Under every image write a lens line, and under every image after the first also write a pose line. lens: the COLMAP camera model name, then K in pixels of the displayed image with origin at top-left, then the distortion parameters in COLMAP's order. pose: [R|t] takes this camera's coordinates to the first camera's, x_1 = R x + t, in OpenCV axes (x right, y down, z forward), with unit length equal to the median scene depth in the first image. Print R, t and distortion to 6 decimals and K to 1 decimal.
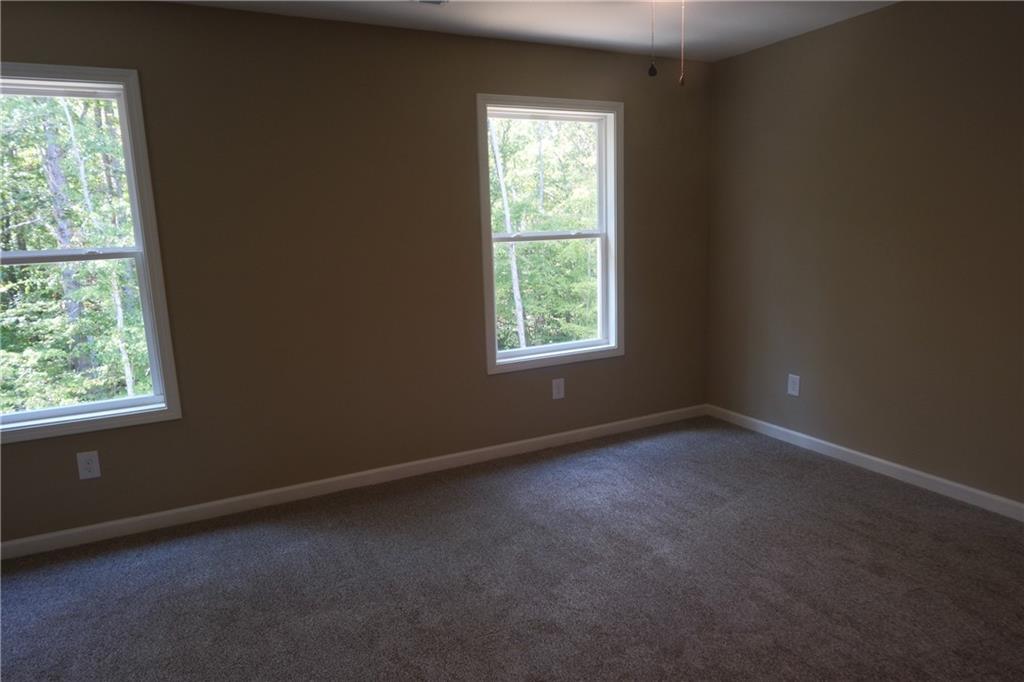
lens RADIAL K [[636.9, 0, 496.4], [0, 636.9, 342.4], [0, 0, 1]] dist [-0.030929, 0.001459]
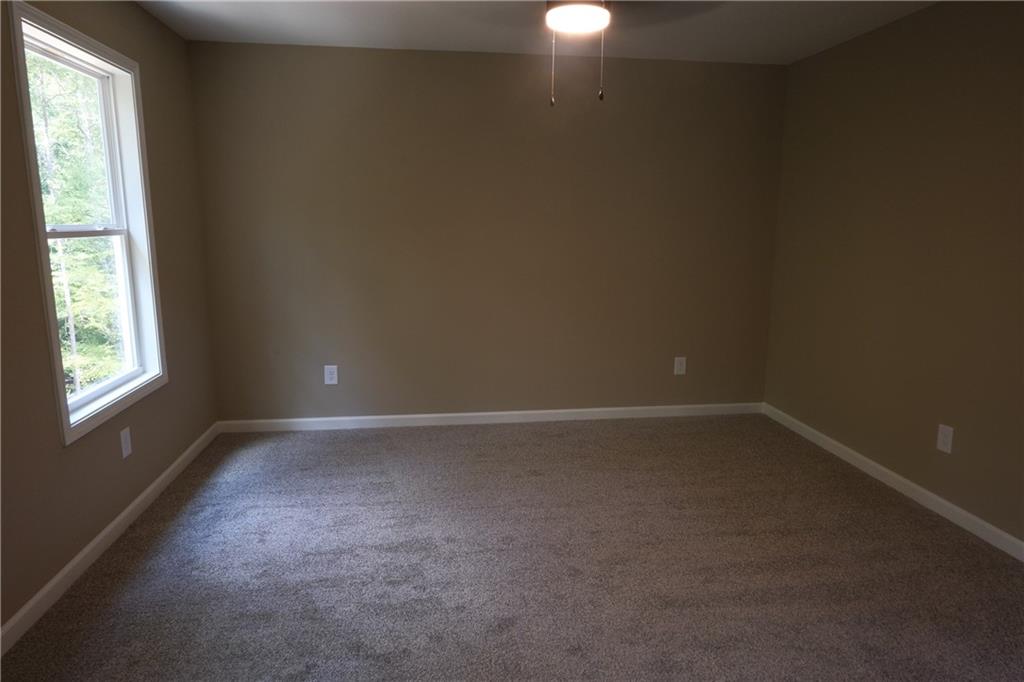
lens RADIAL K [[647.5, 0, 512.0], [0, 647.5, 341.0], [0, 0, 1]] dist [-0.004909, -0.002356]
pose [[0.312500, -0.135246, 0.940240, -0.454511], [0.154323, 0.983891, 0.090234, -0.040740], [-0.937298, 0.116902, 0.328338, 0.344322]]
